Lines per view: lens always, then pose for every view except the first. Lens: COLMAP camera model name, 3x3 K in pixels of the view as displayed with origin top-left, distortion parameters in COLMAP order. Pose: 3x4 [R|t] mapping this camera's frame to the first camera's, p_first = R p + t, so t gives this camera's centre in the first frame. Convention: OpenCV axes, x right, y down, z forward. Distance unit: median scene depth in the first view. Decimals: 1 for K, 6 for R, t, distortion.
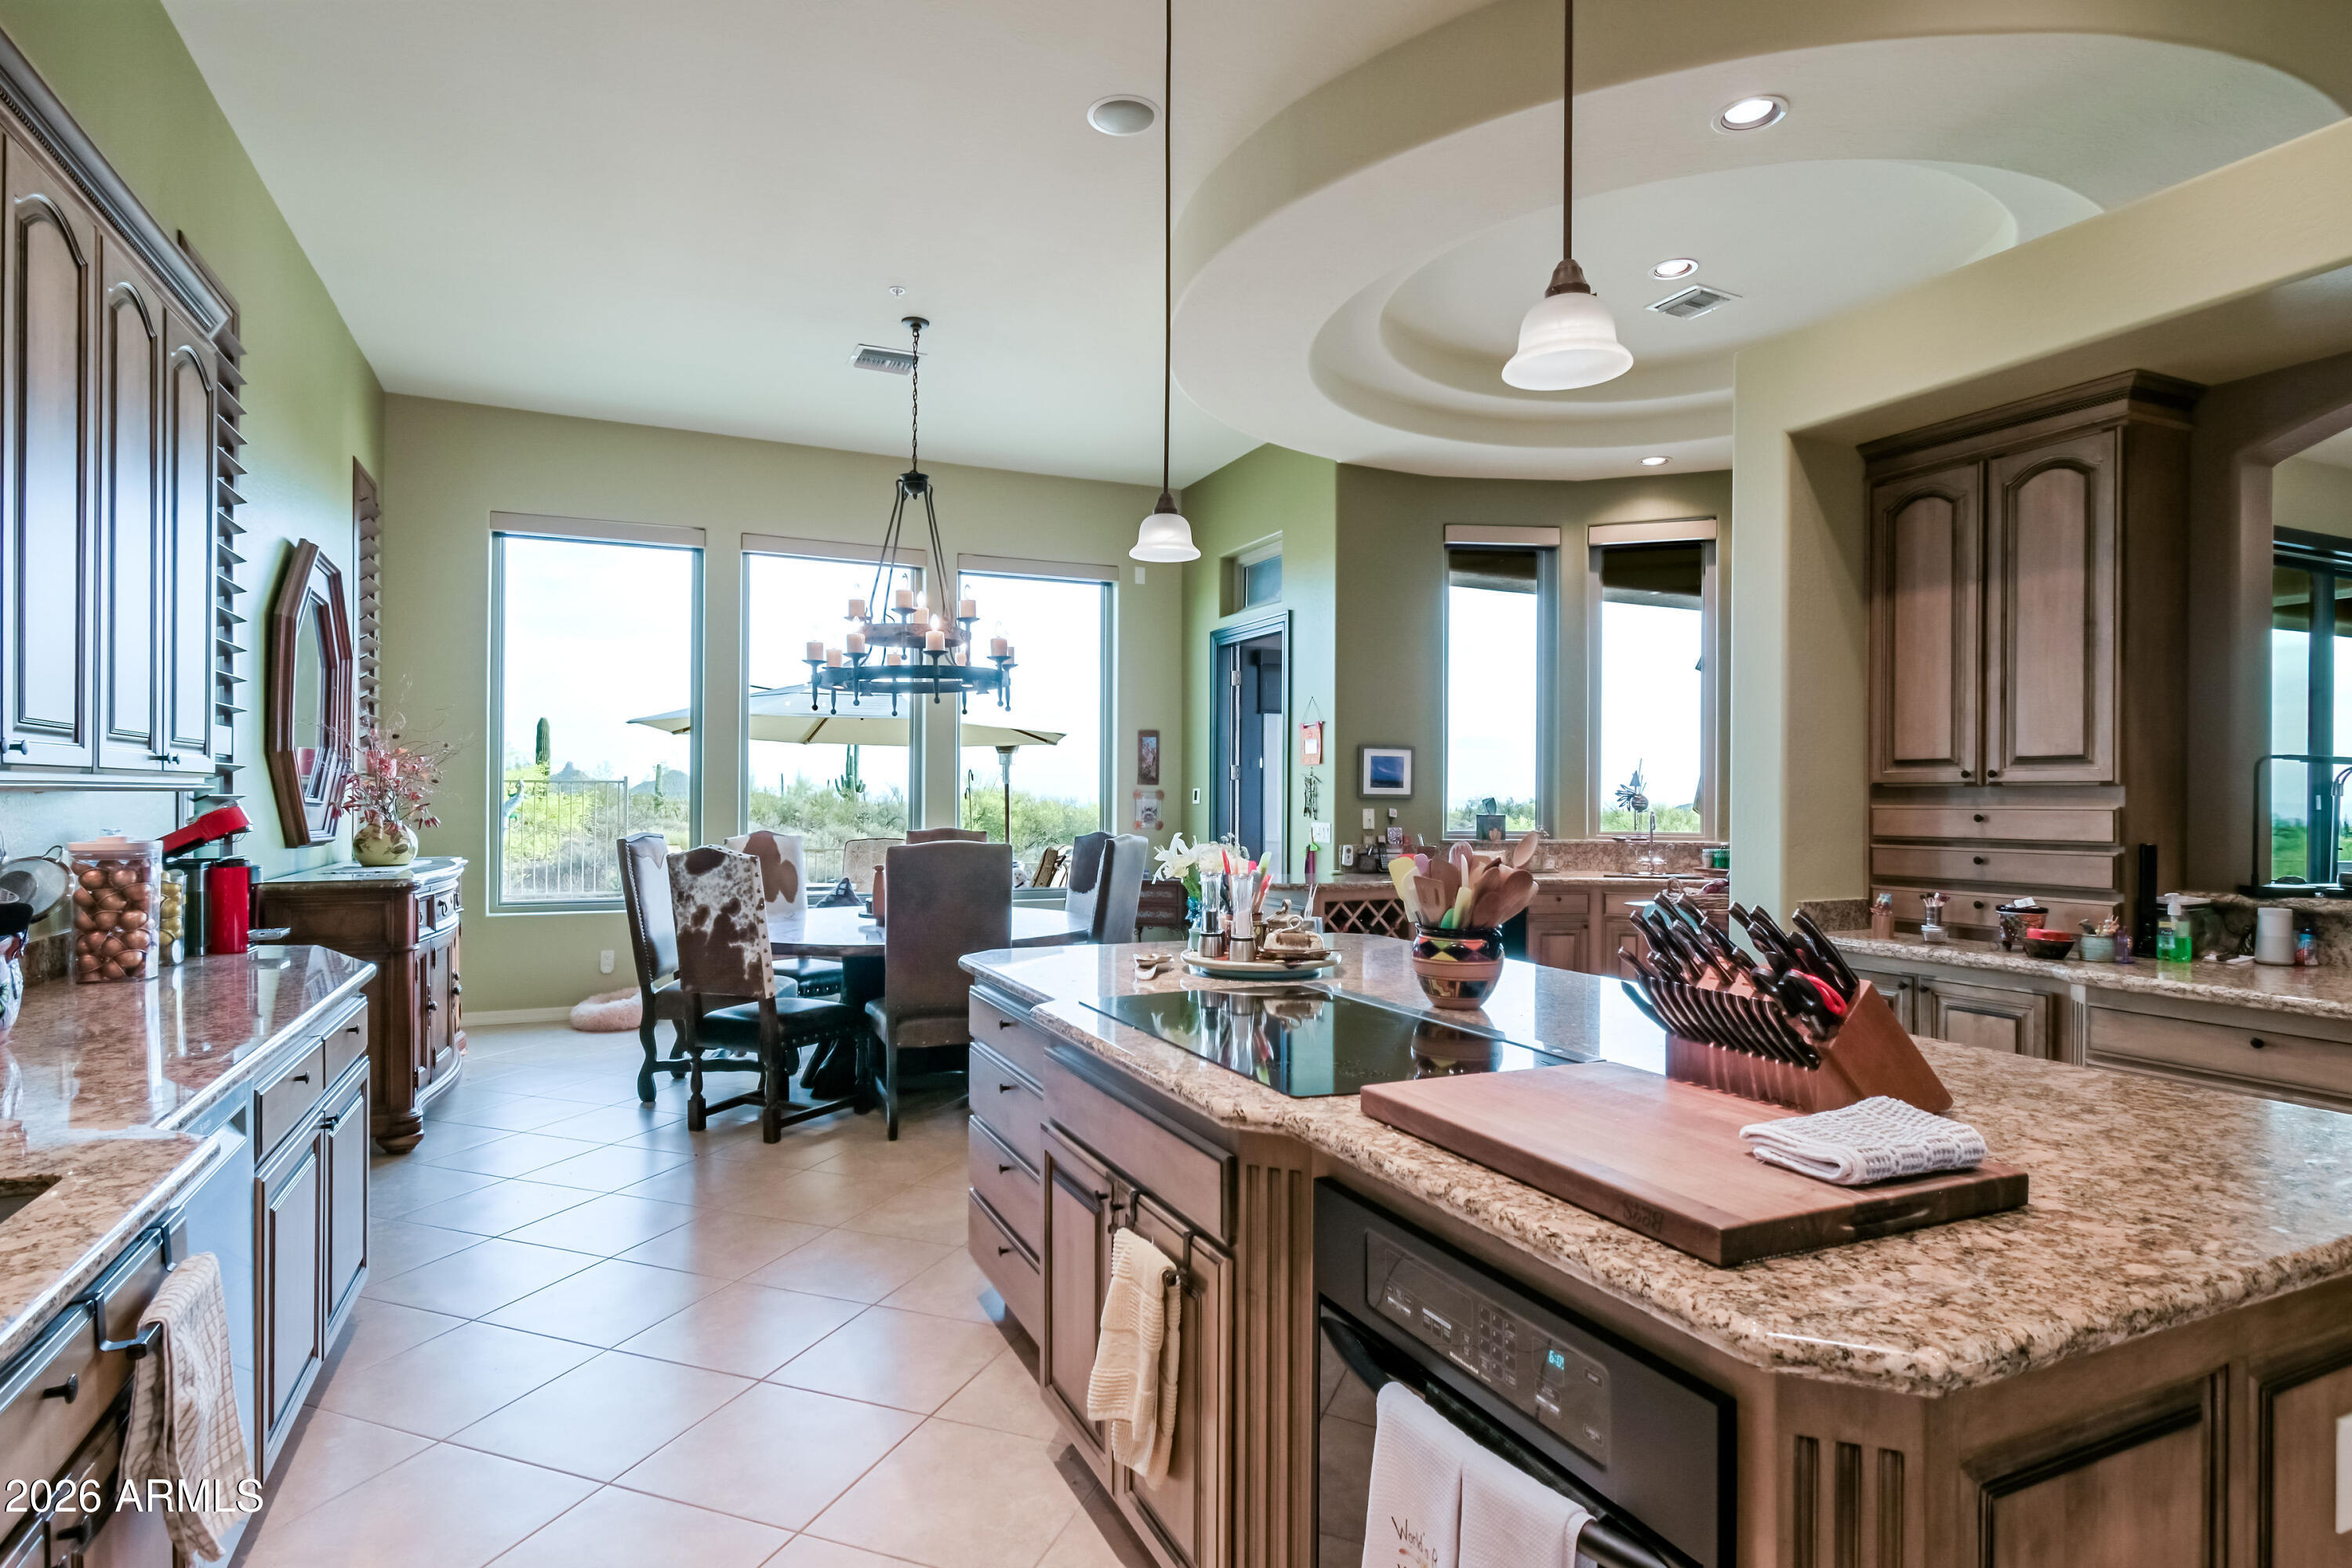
lens RADIAL K [[1222.1, 0, 1173.2], [0, 1222.1, 793.7], [0, 0, 1]] dist [-0.000193, -0.000109]
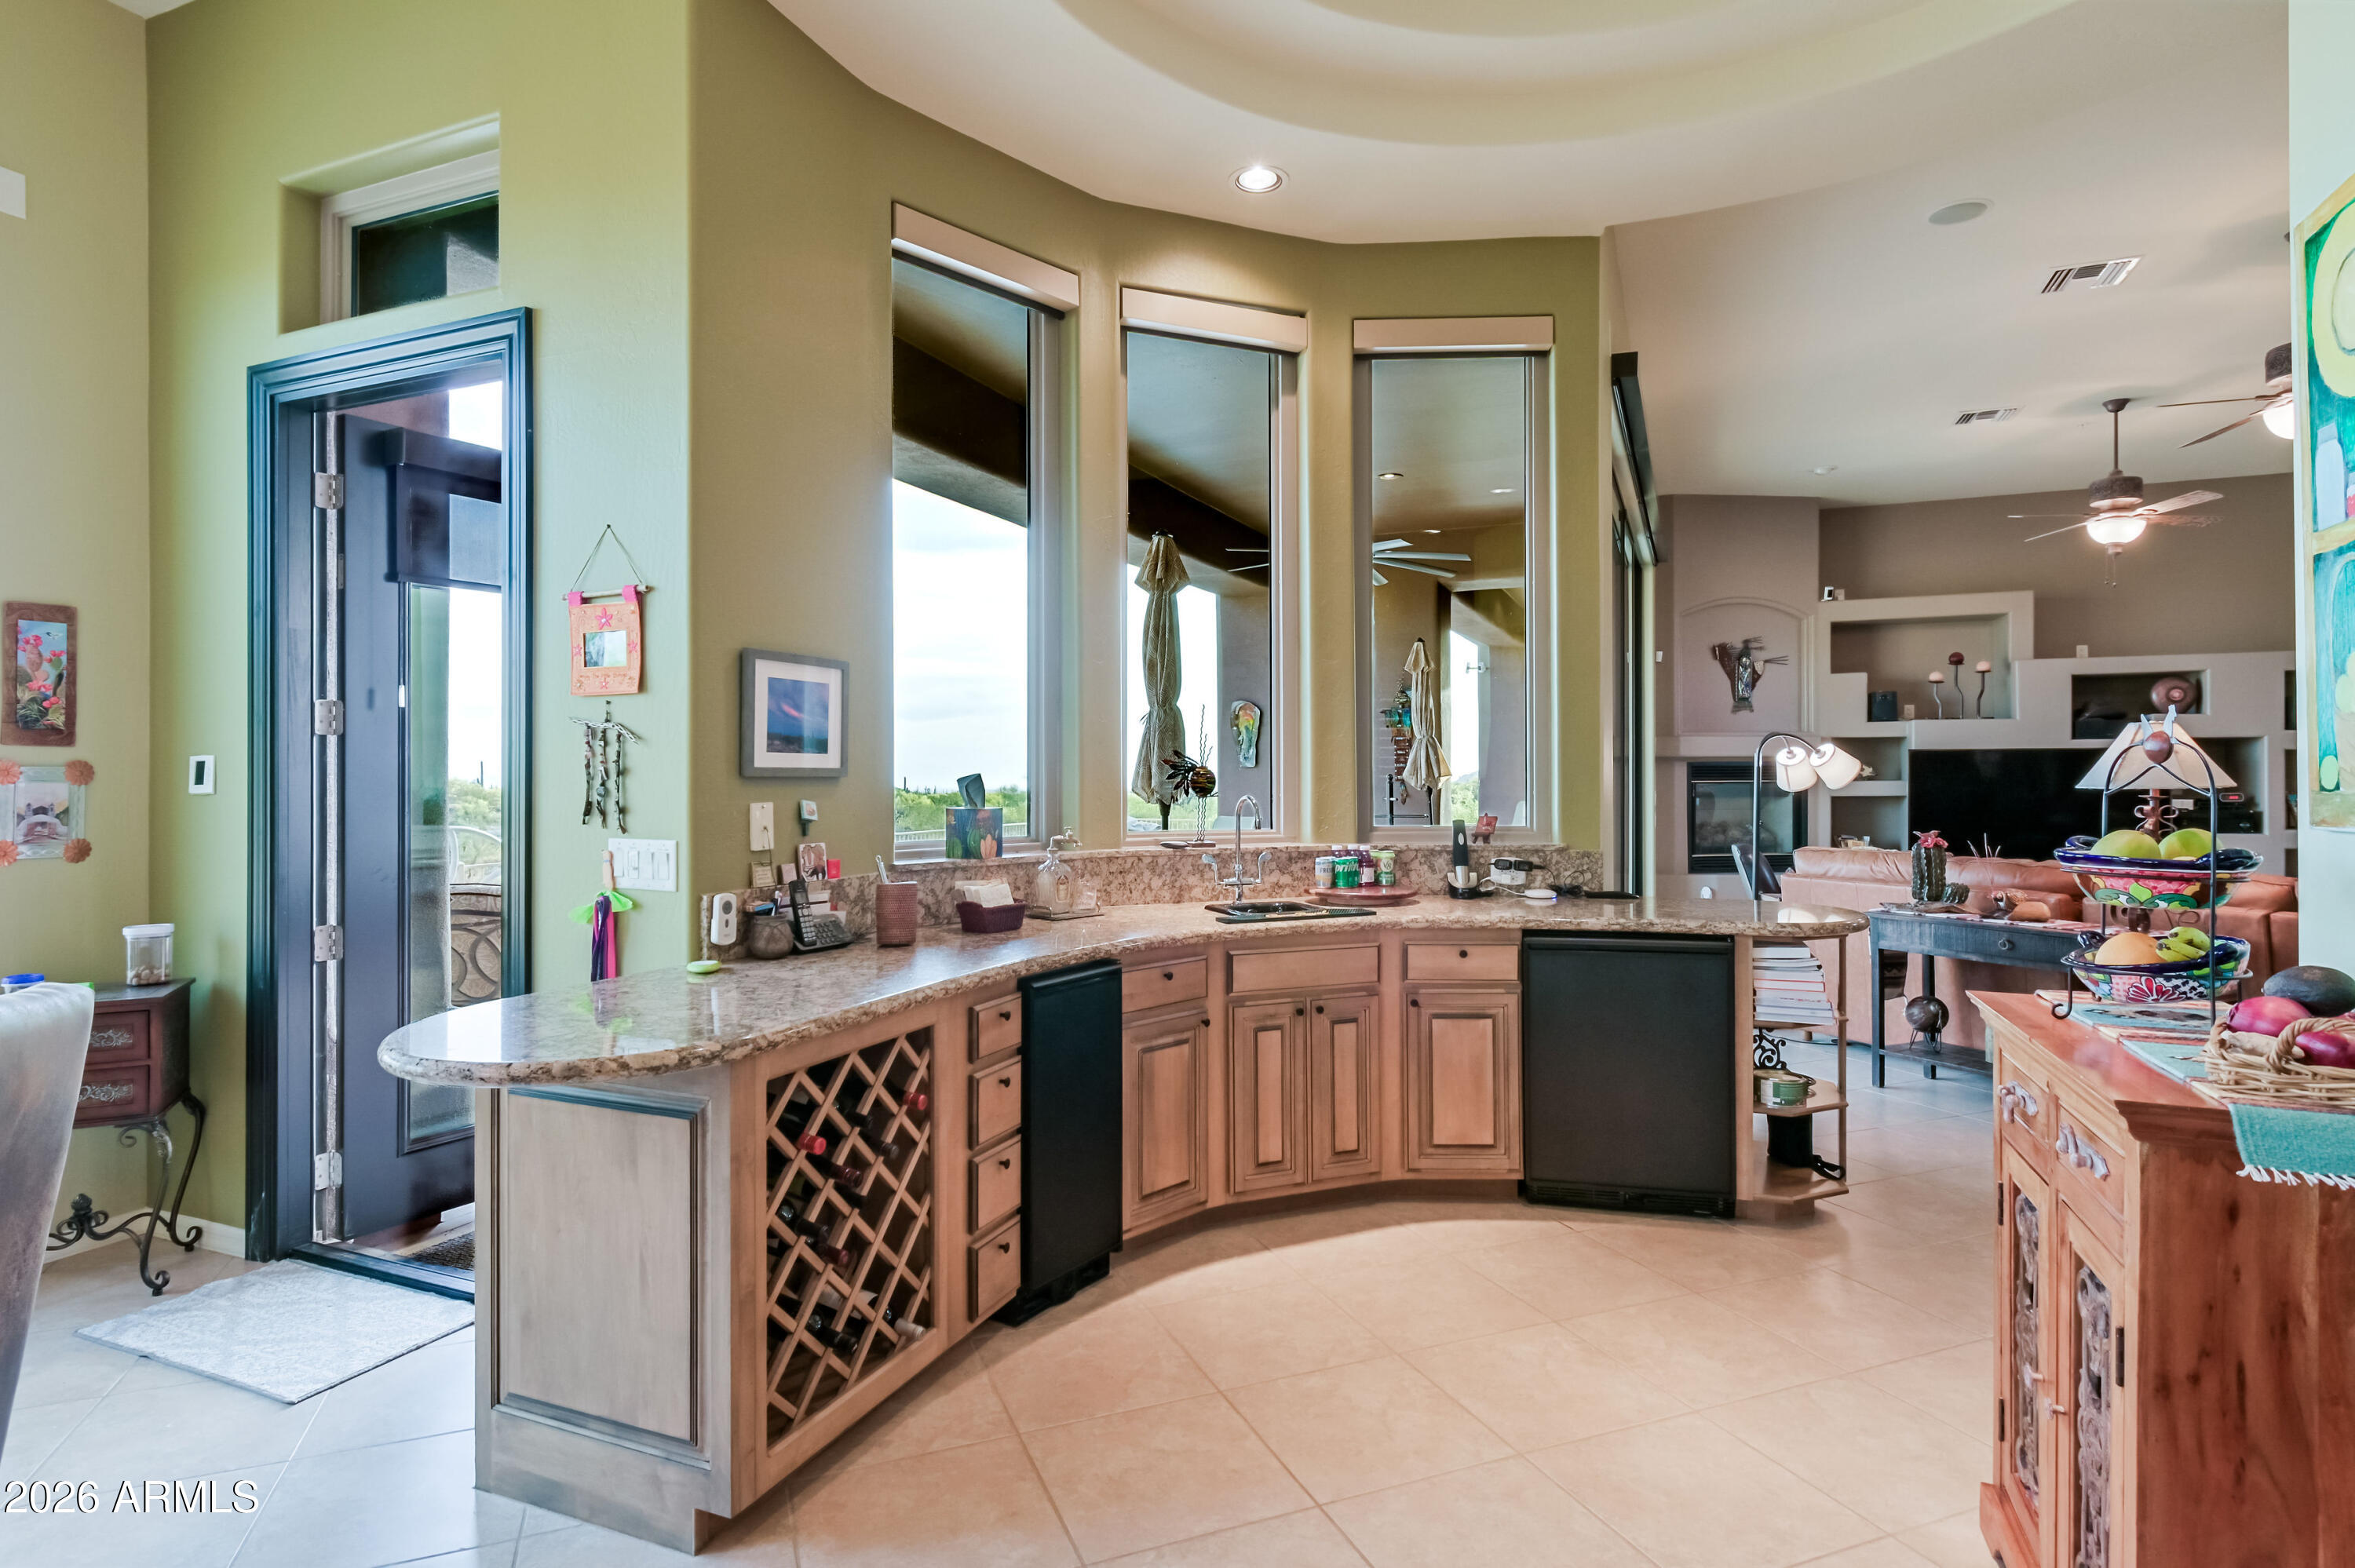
lens RADIAL K [[1223.5, 0, 1170.2], [0, 1223.5, 772.9], [0, 0, 1]] dist [-0.000193, -0.000109]
pose [[0.740478, -0.005752, 0.672056, -0.019457], [0.002984, 0.999982, 0.005271, 0.000354], [-0.672074, -0.001898, 0.740481, 0.589304]]
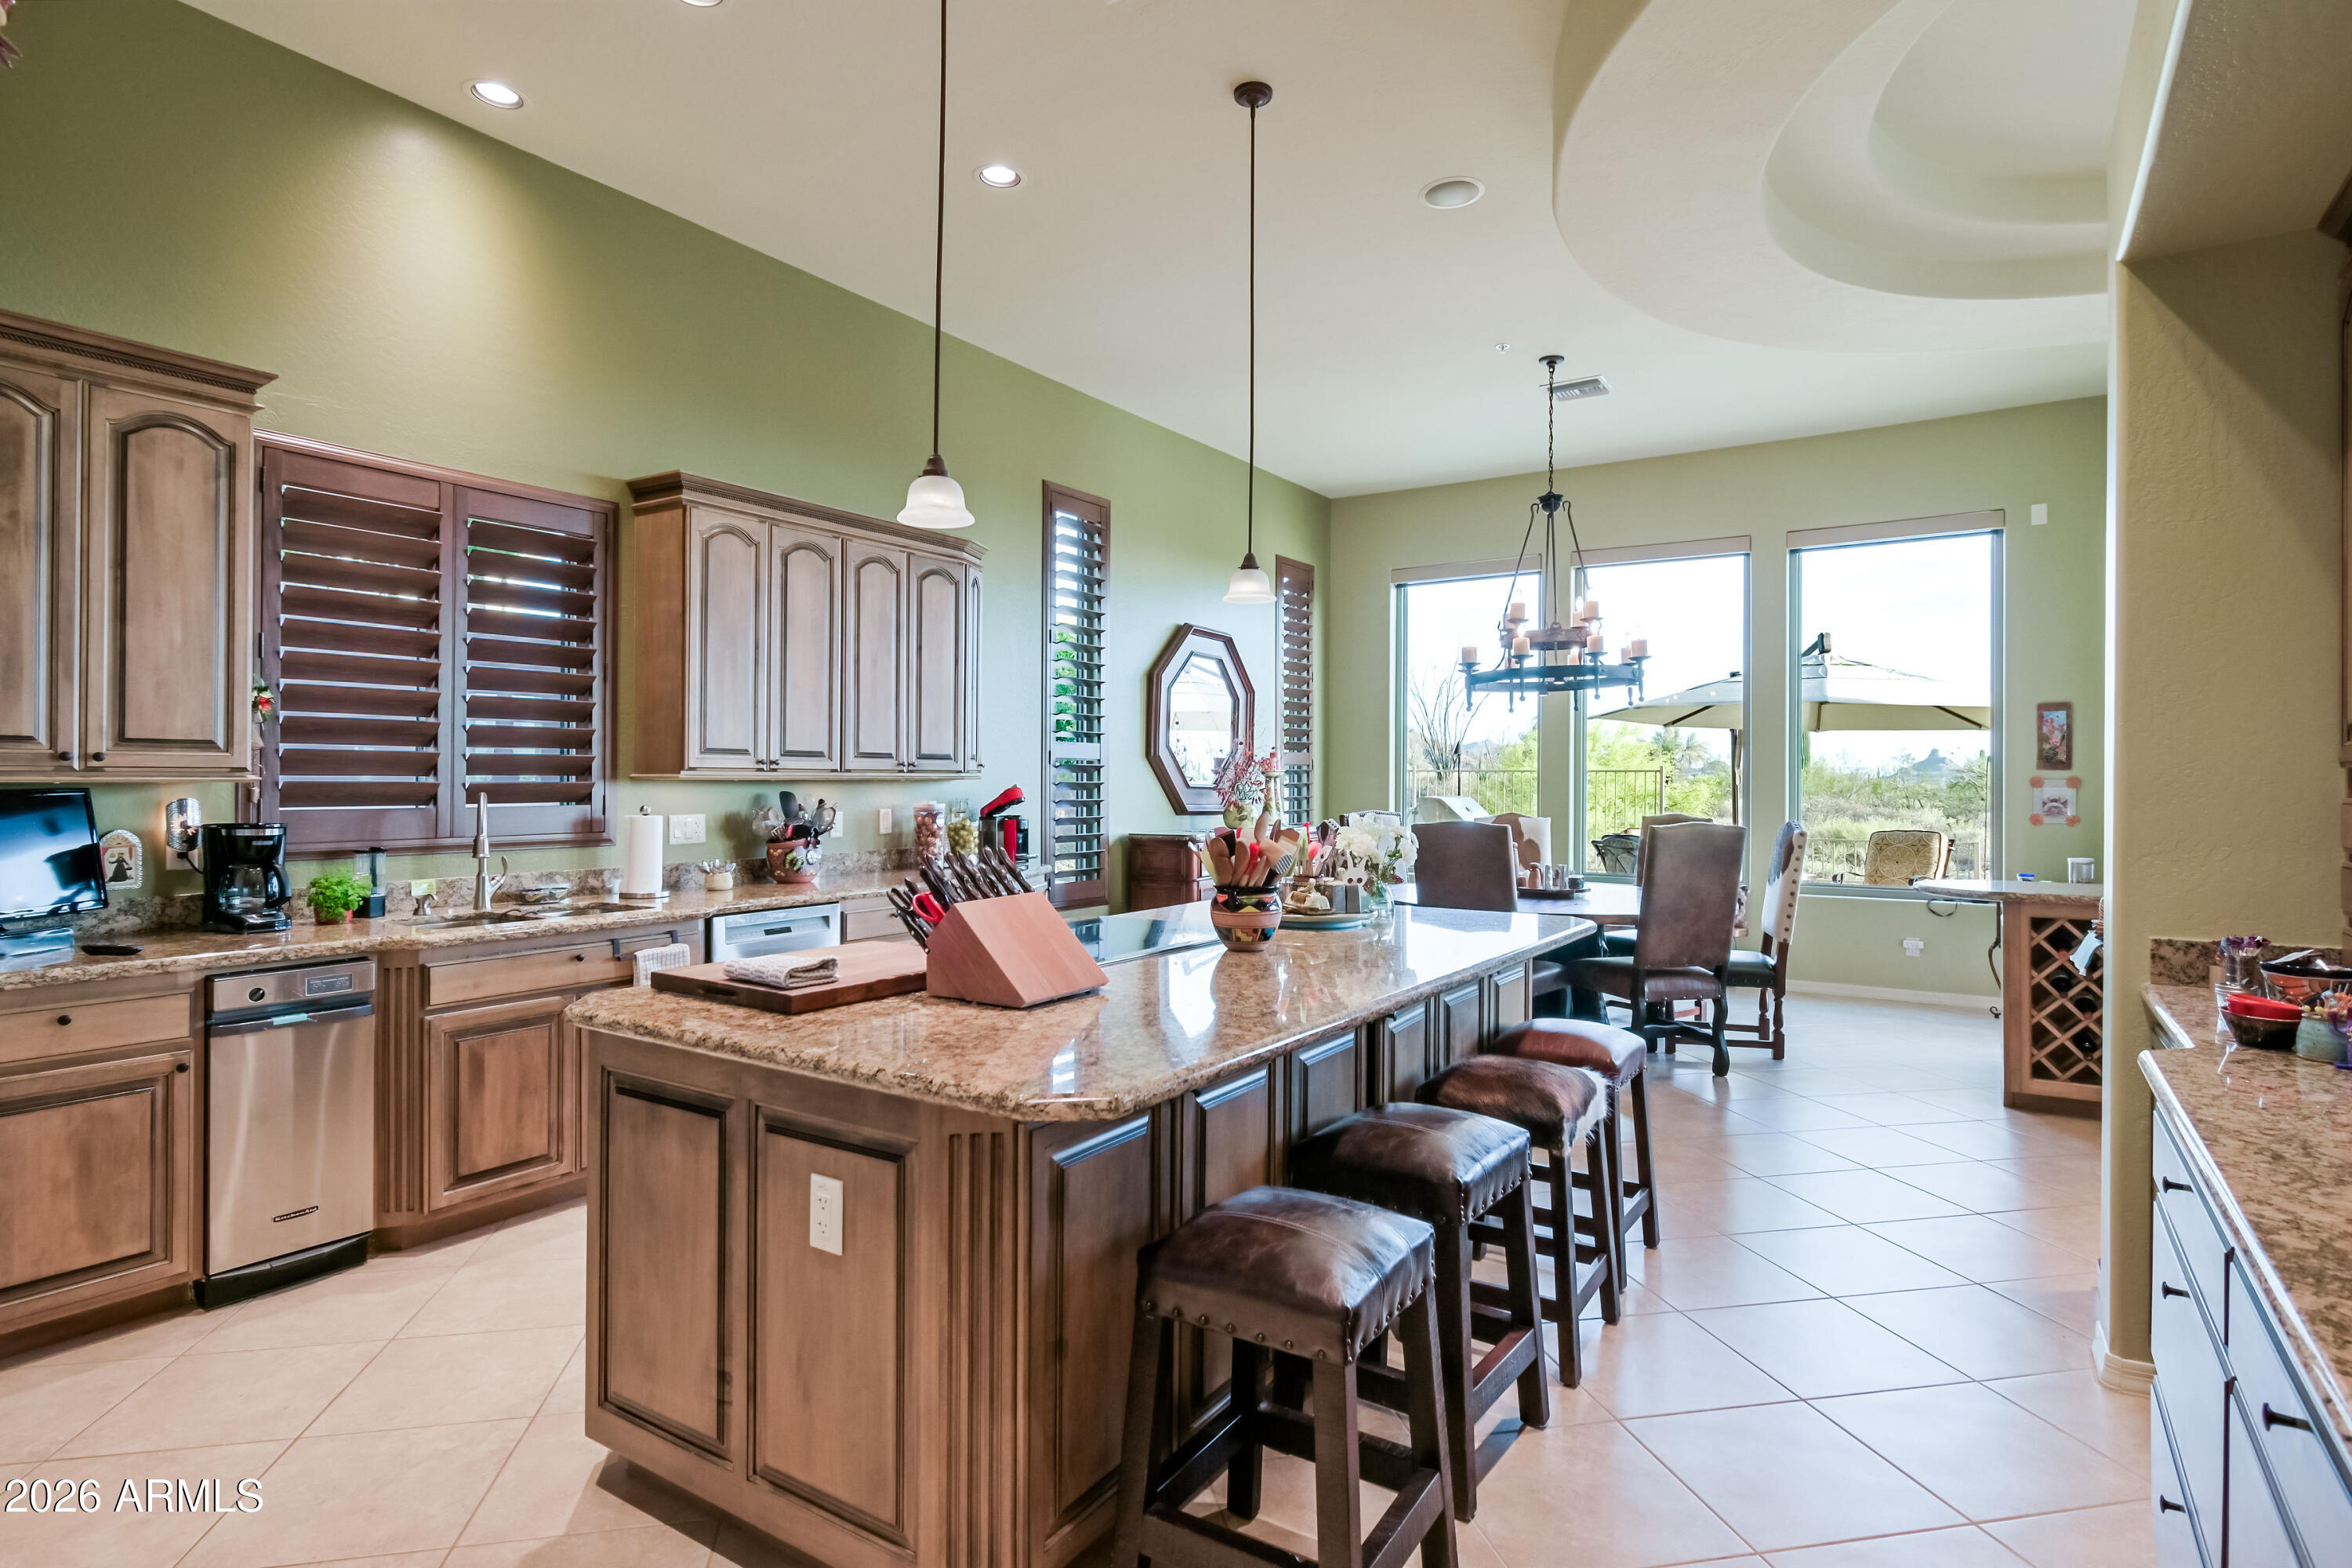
lens RADIAL K [[1222.1, 0, 1174.2], [0, 1222.1, 775.4], [0, 0, 1]] dist [-0.000193, -0.000109]
pose [[0.528408, -0.005045, -0.848975, 0.444302], [0.000482, 0.999984, -0.005642, 0.000774], [0.848990, 0.002572, 0.528402, 0.095448]]
